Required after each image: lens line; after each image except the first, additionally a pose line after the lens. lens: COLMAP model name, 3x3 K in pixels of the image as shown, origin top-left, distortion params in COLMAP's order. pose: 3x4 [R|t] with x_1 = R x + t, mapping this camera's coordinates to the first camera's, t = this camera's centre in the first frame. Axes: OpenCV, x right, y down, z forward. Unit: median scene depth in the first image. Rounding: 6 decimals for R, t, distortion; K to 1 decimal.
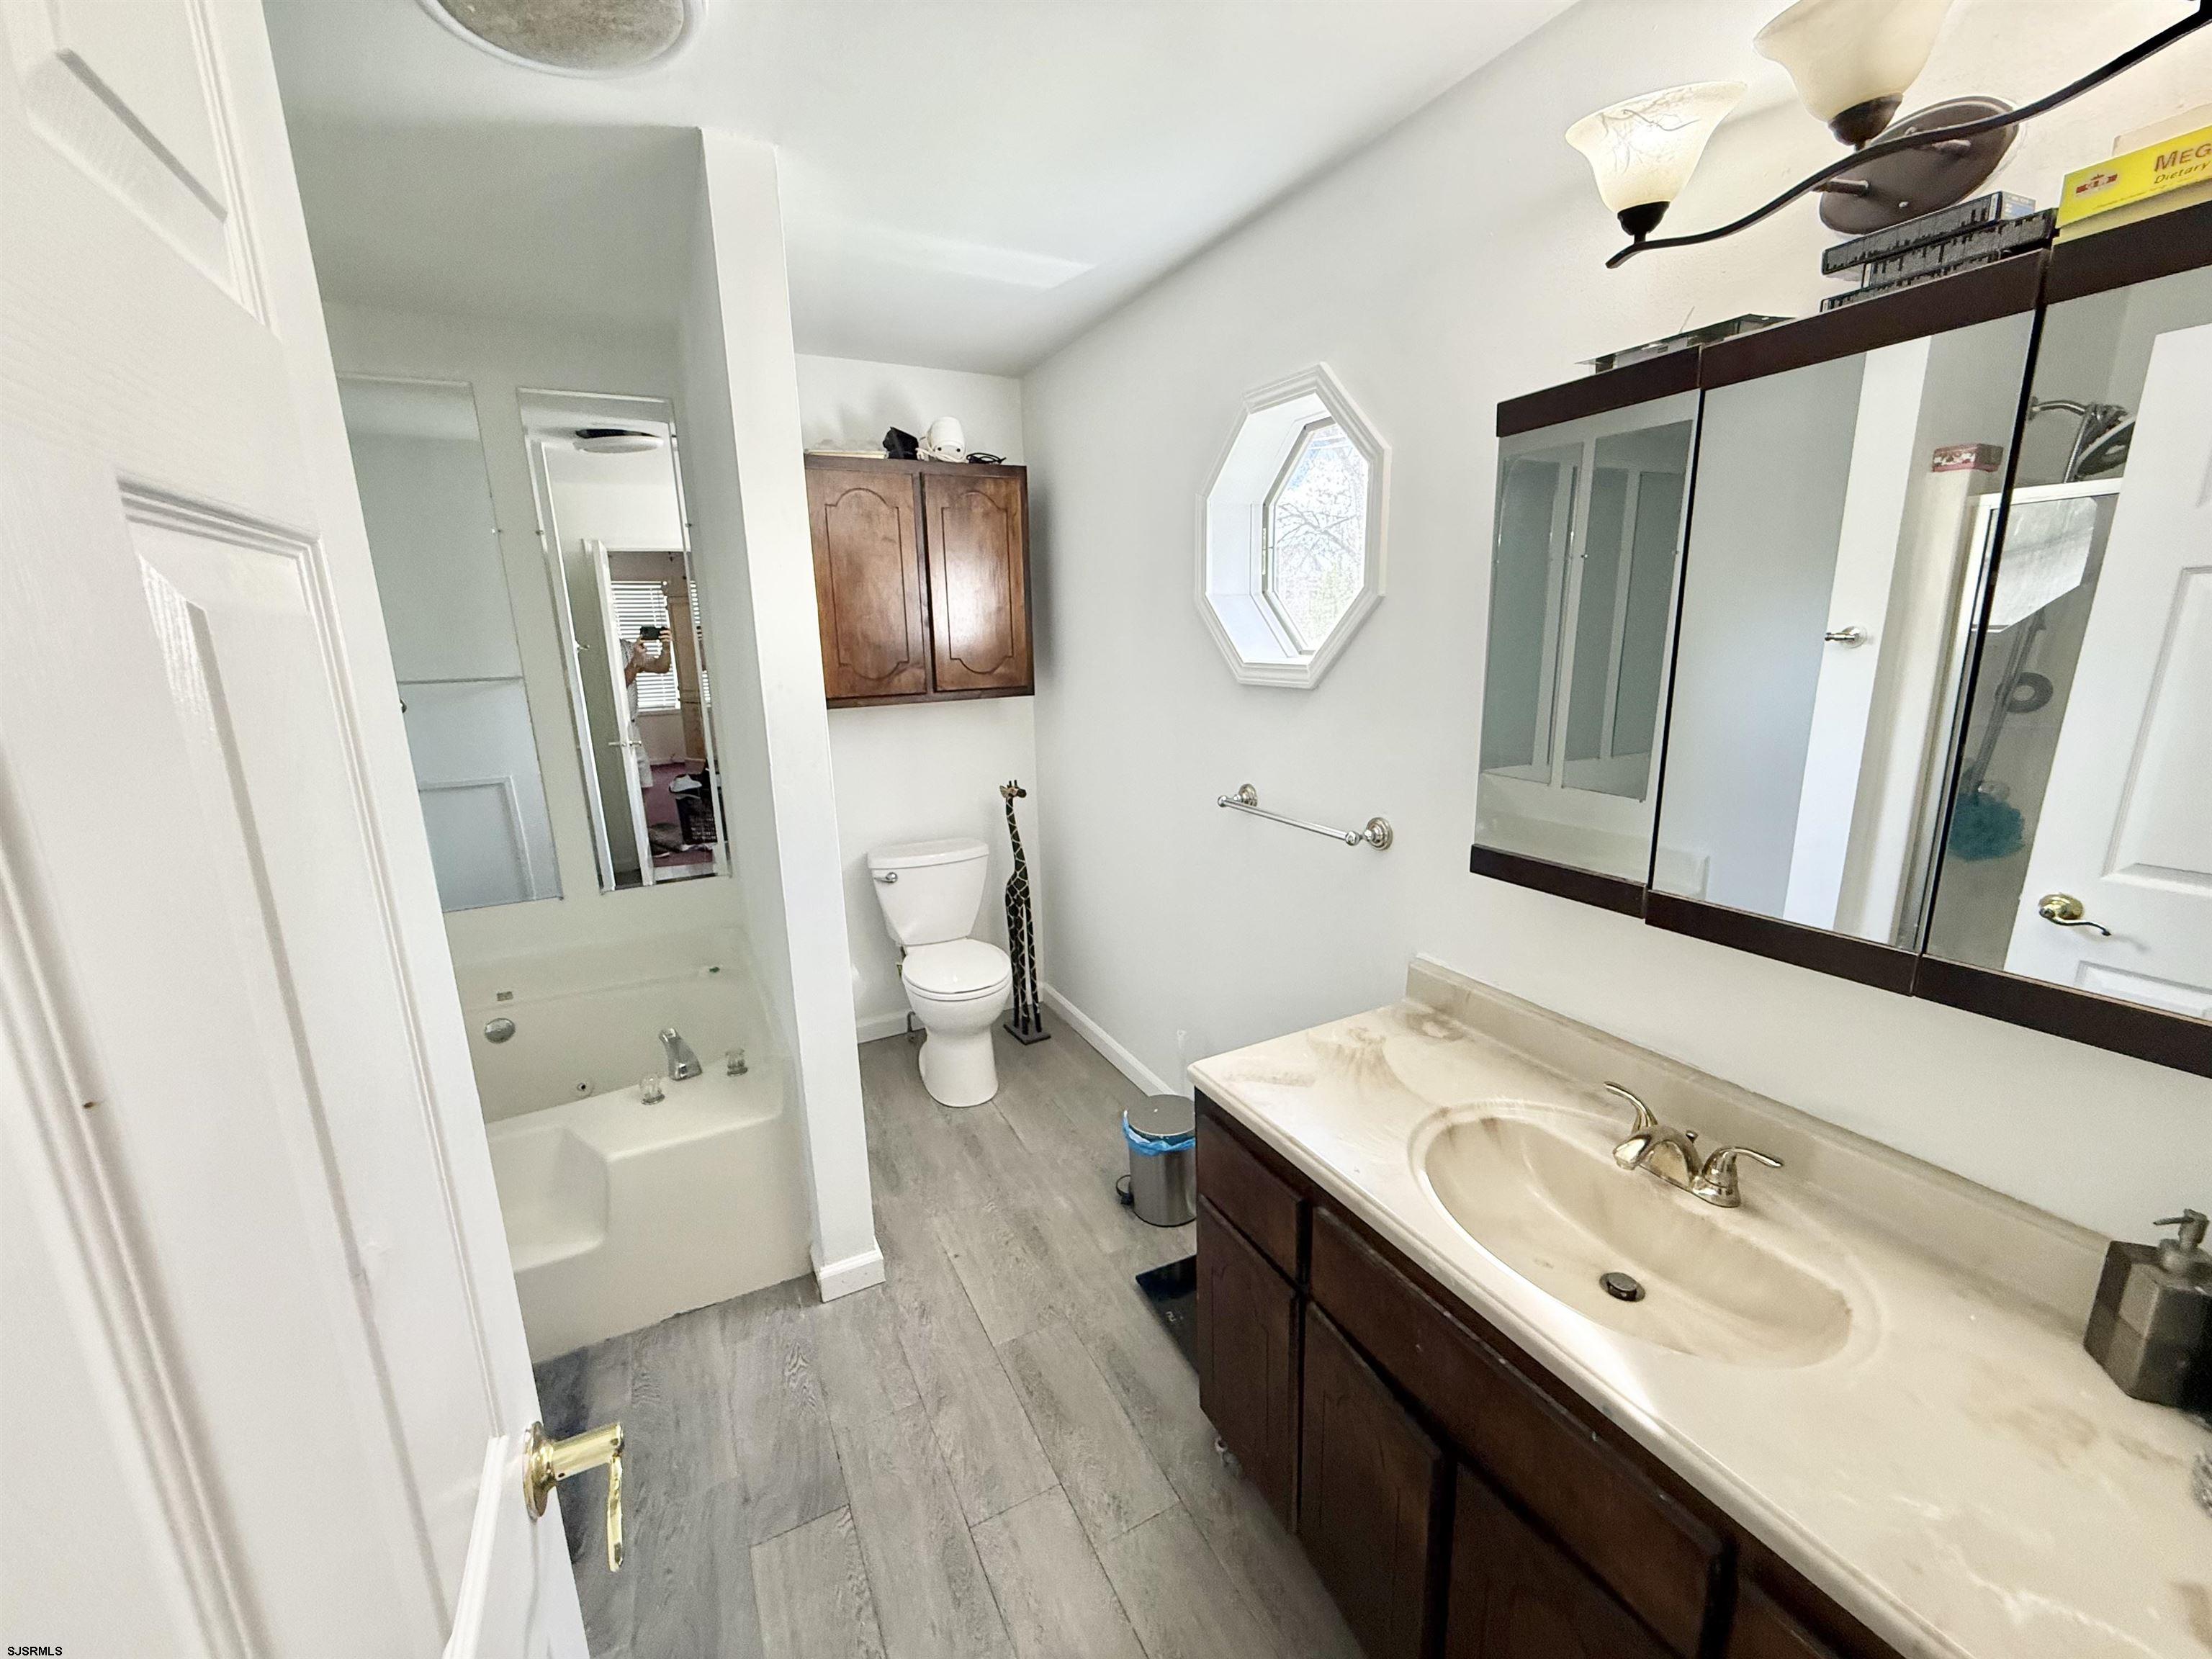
lens RADIAL K [[882.3, 0, 1099.9], [0, 882.3, 830.8], [0, 0, 1]] dist [0.000487, 0.000011]
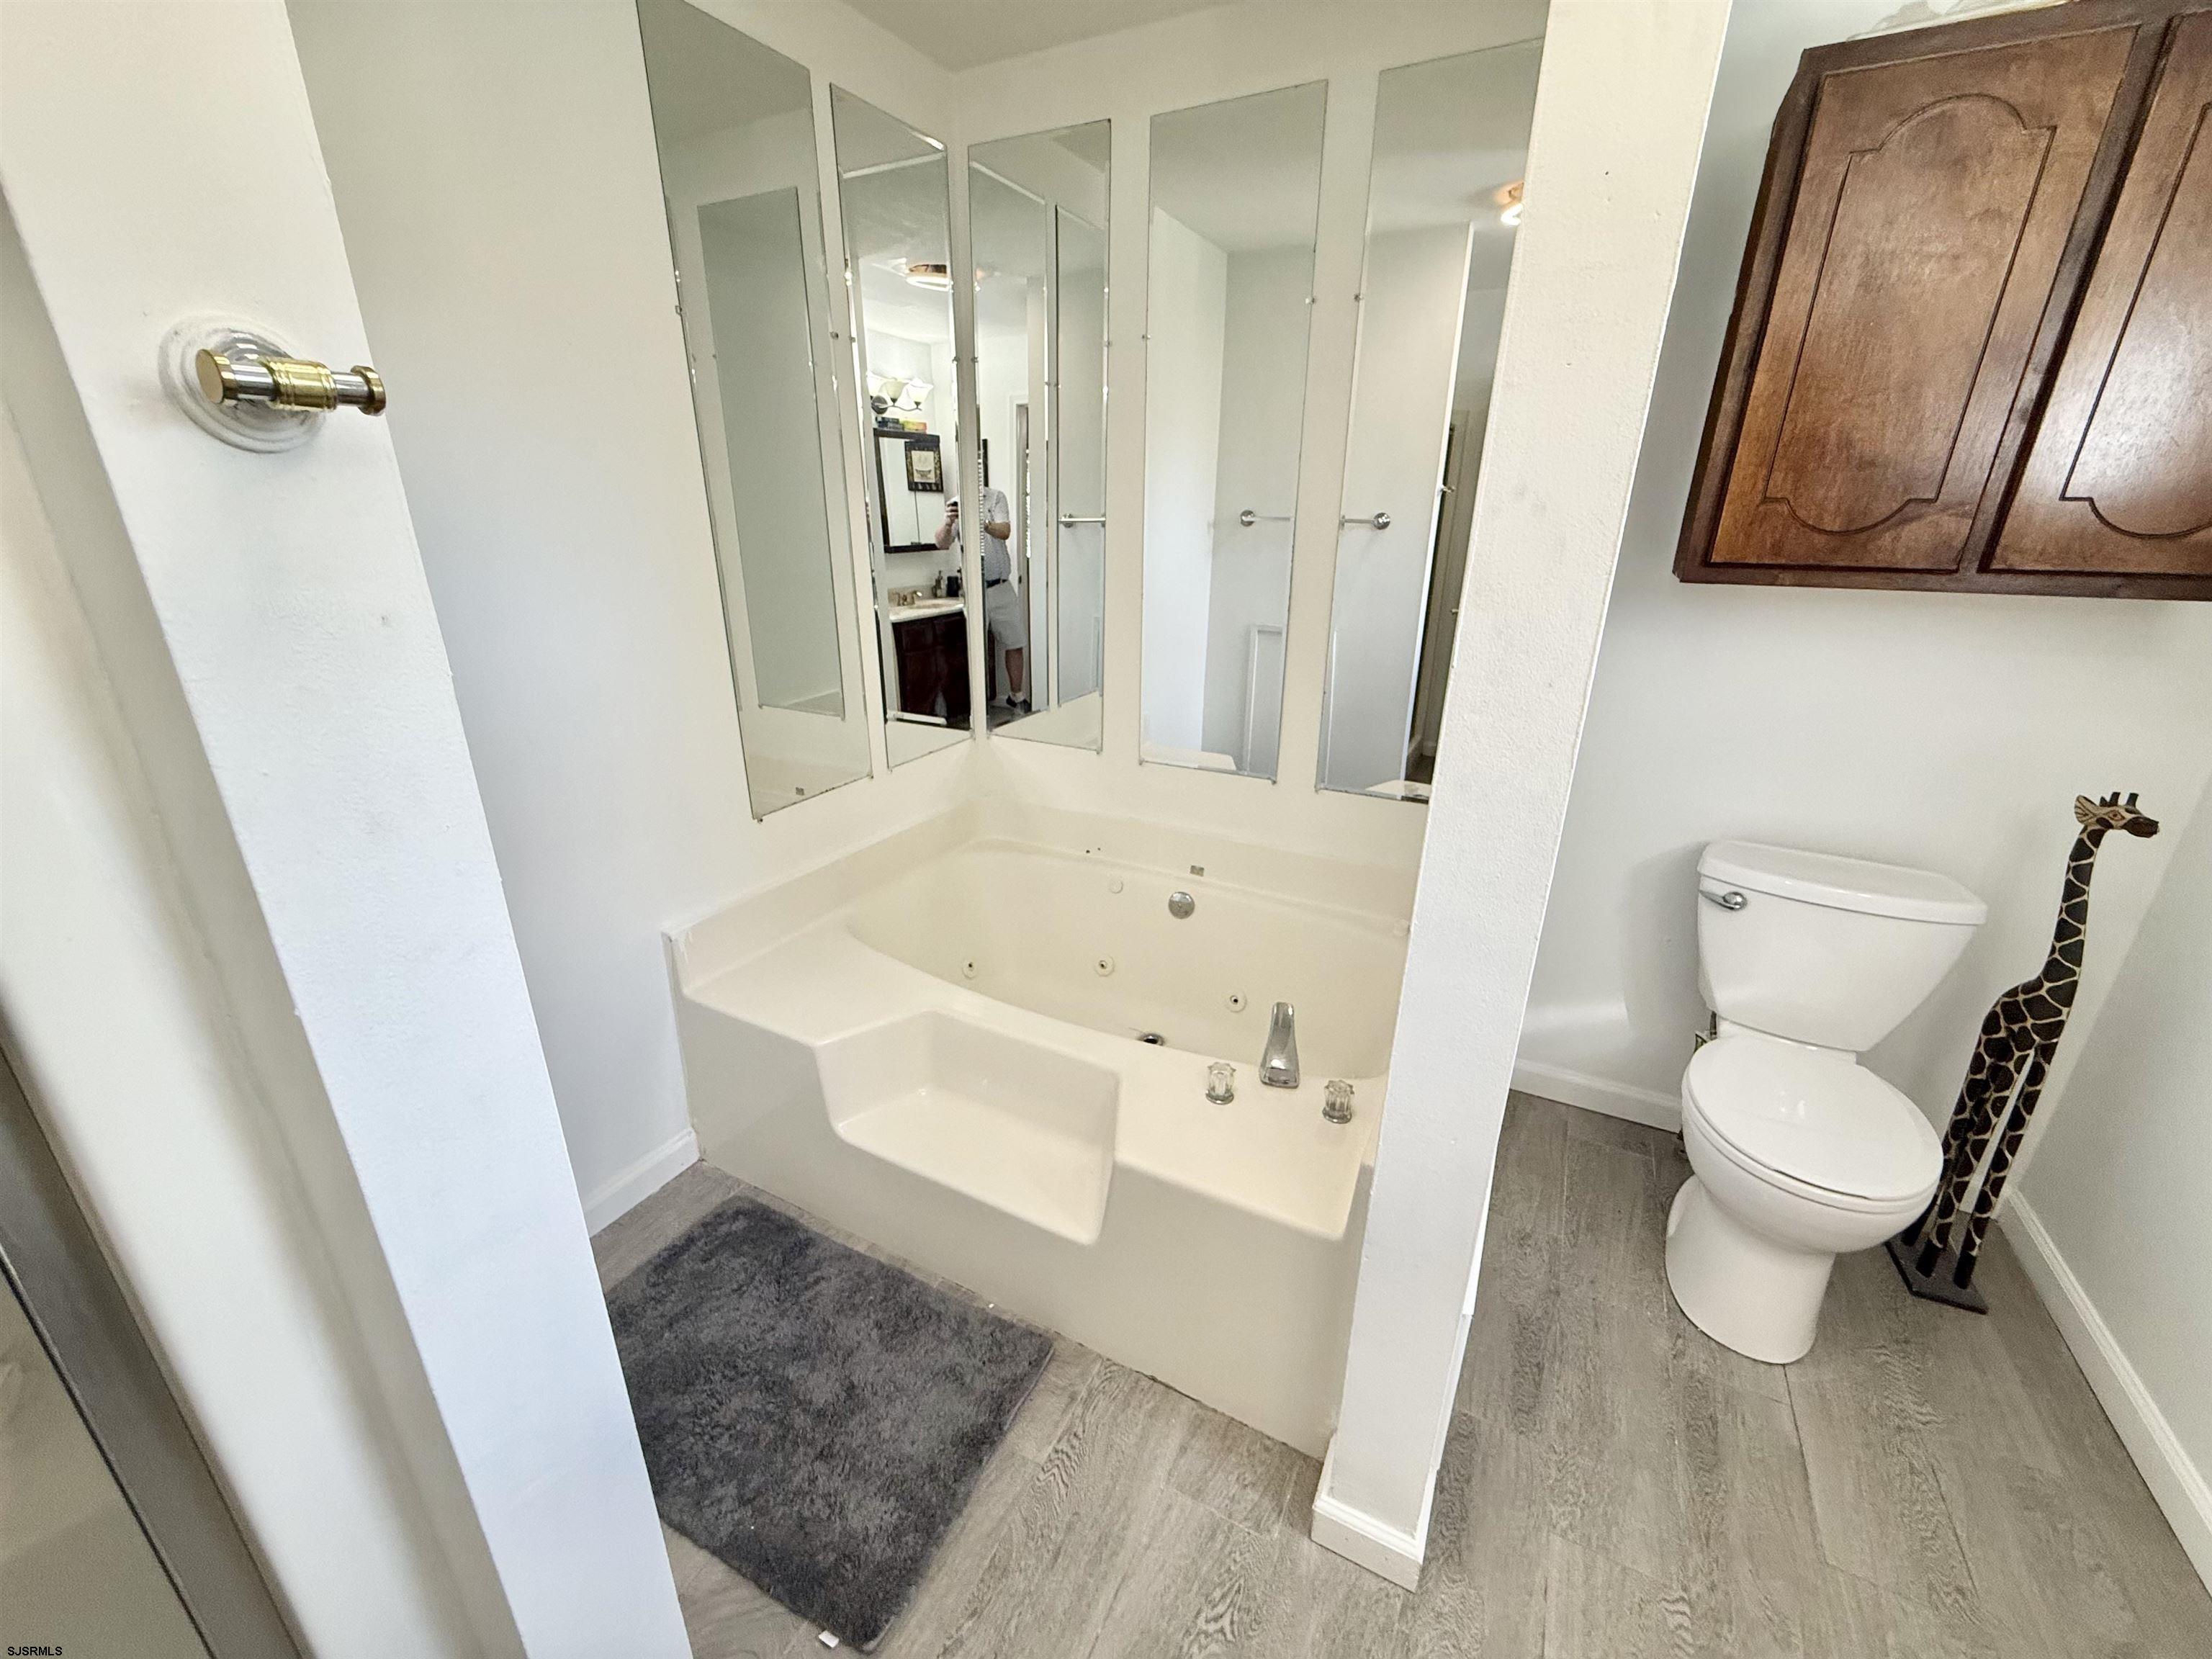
lens RADIAL K [[882.3, 0, 1099.9], [0, 882.3, 830.8], [0, 0, 1]] dist [0.000487, 0.000011]
pose [[0.577002, 0.311484, -0.755014, -0.057354], [-0.209481, 0.949938, 0.231809, -0.035282], [0.789421, 0.024407, 0.613366, 0.328409]]
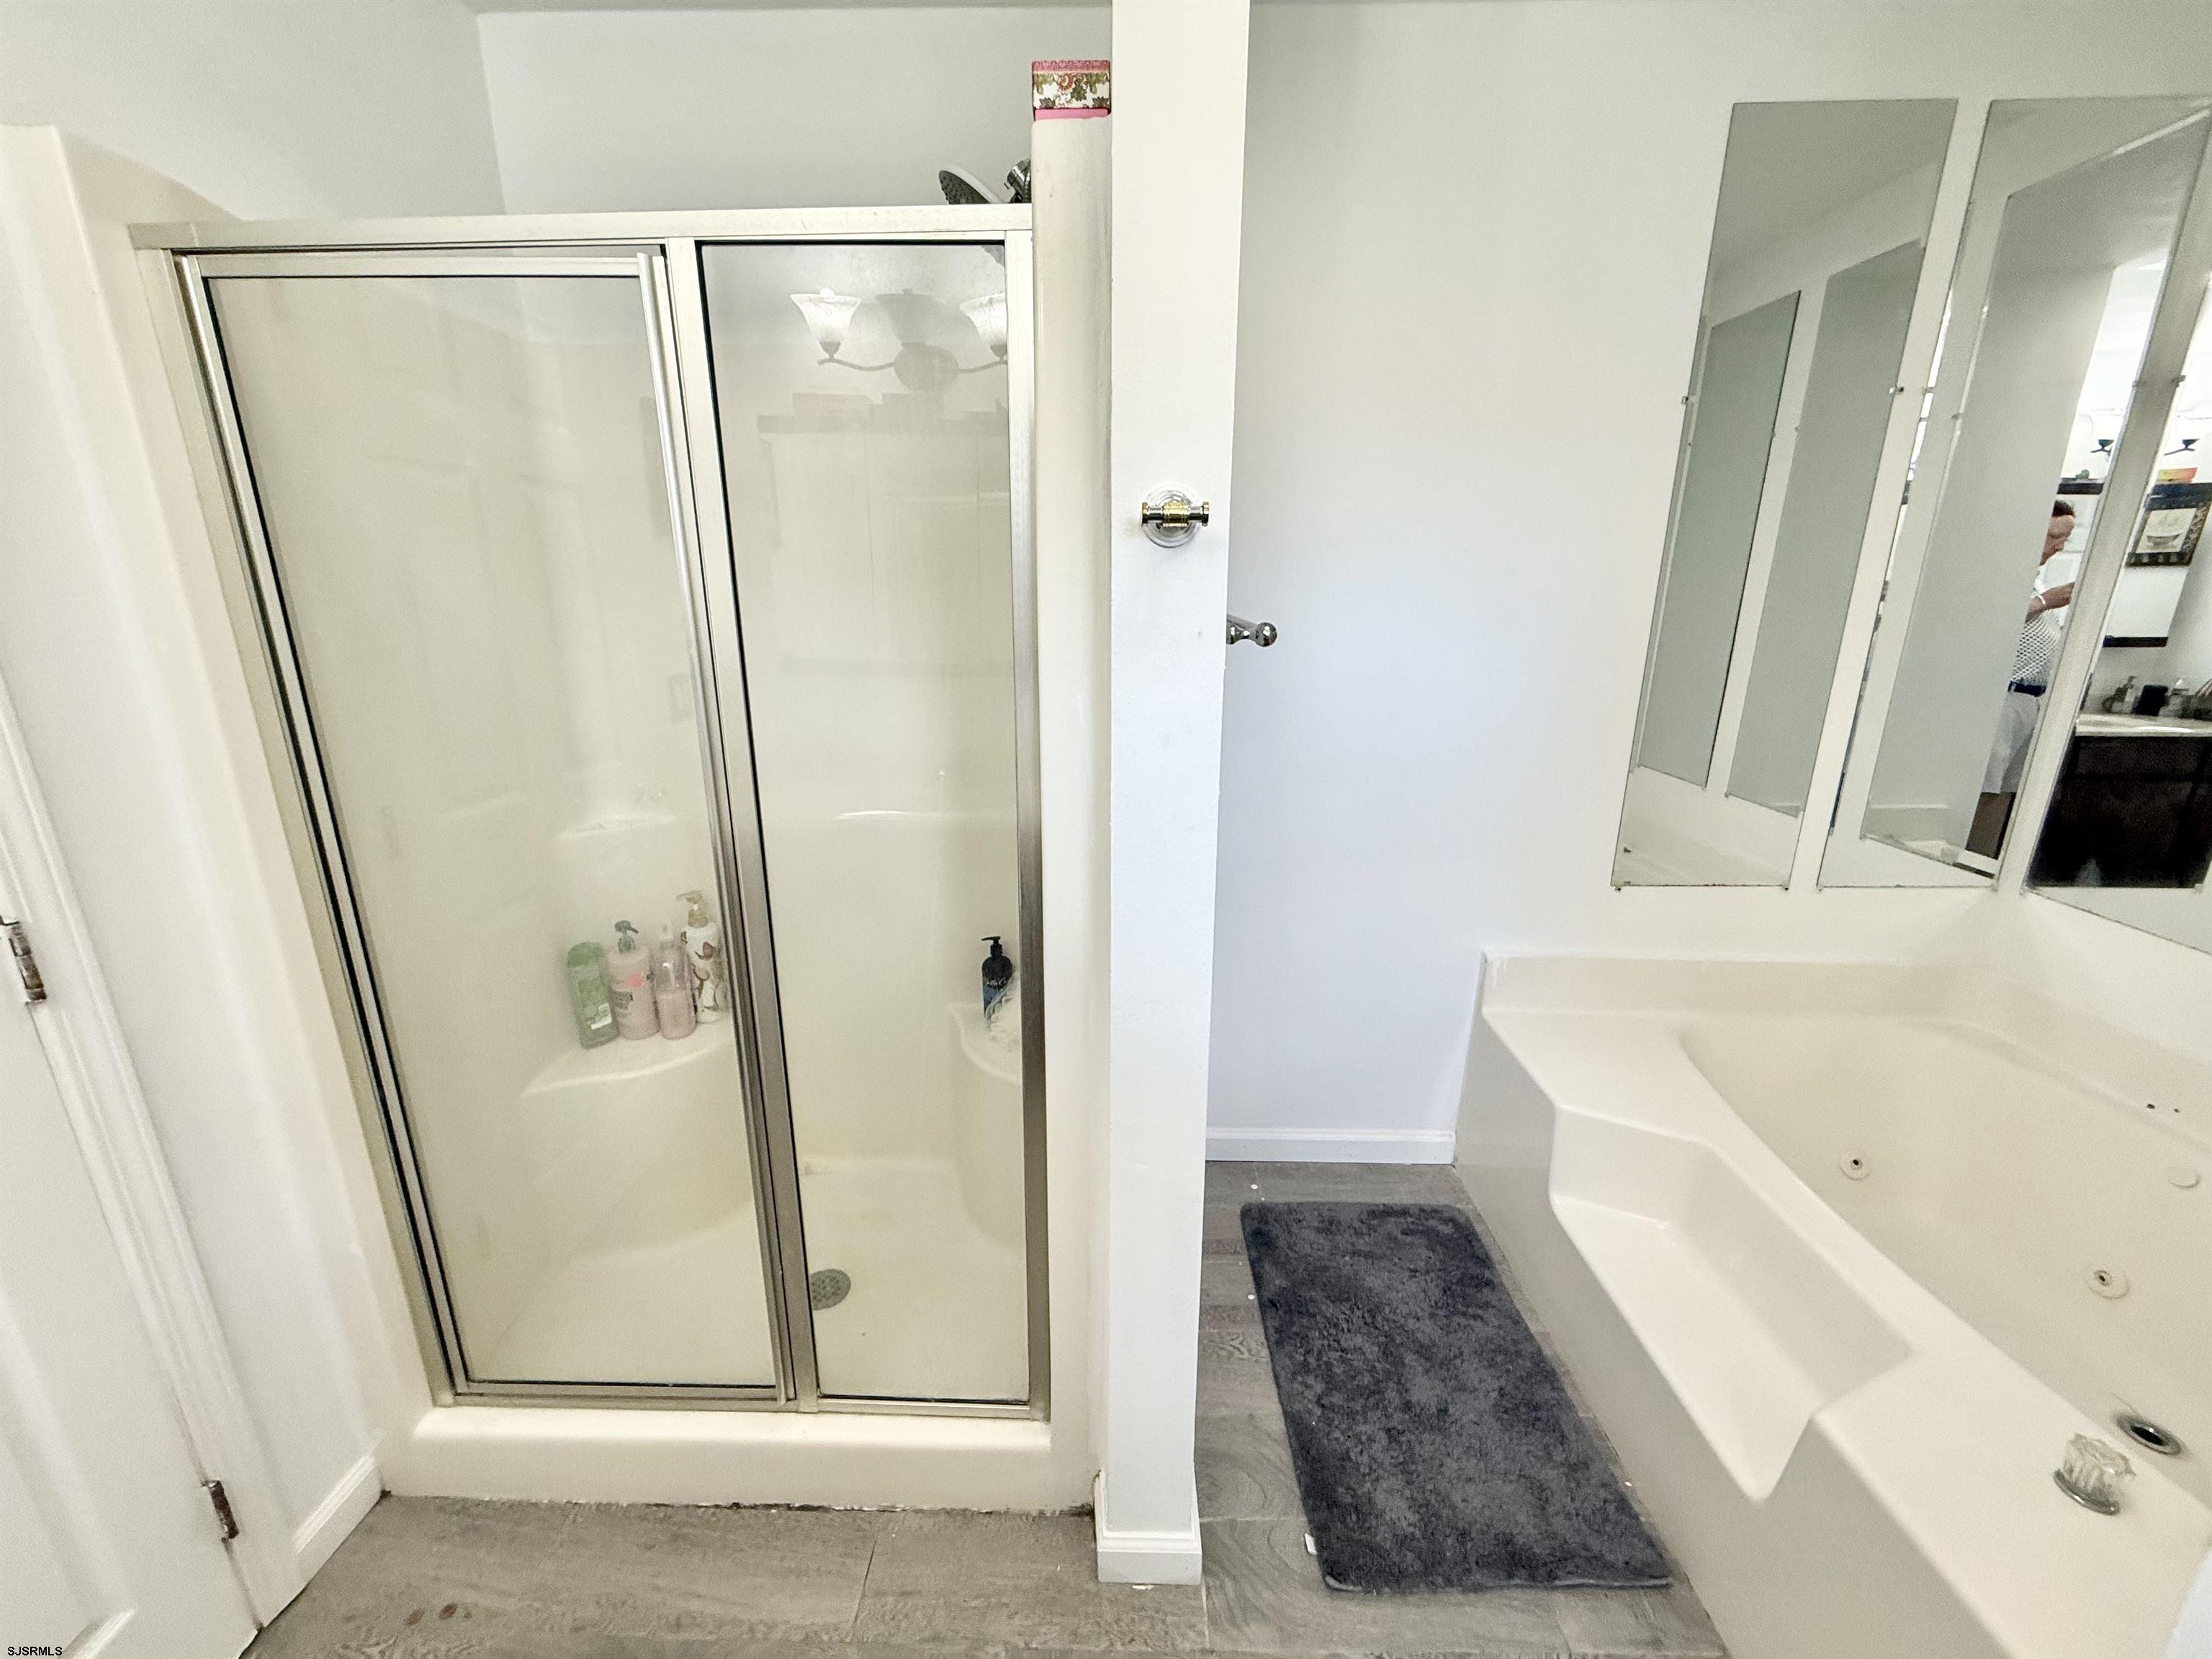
lens RADIAL K [[882.3, 0, 1099.9], [0, 882.3, 830.8], [0, 0, 1]] dist [0.000487, 0.000011]
pose [[-0.472846, 0.260313, -0.841816, 0.023898], [-0.191132, 0.902318, 0.386381, -0.057238], [0.860166, 0.343596, -0.376903, 0.437746]]
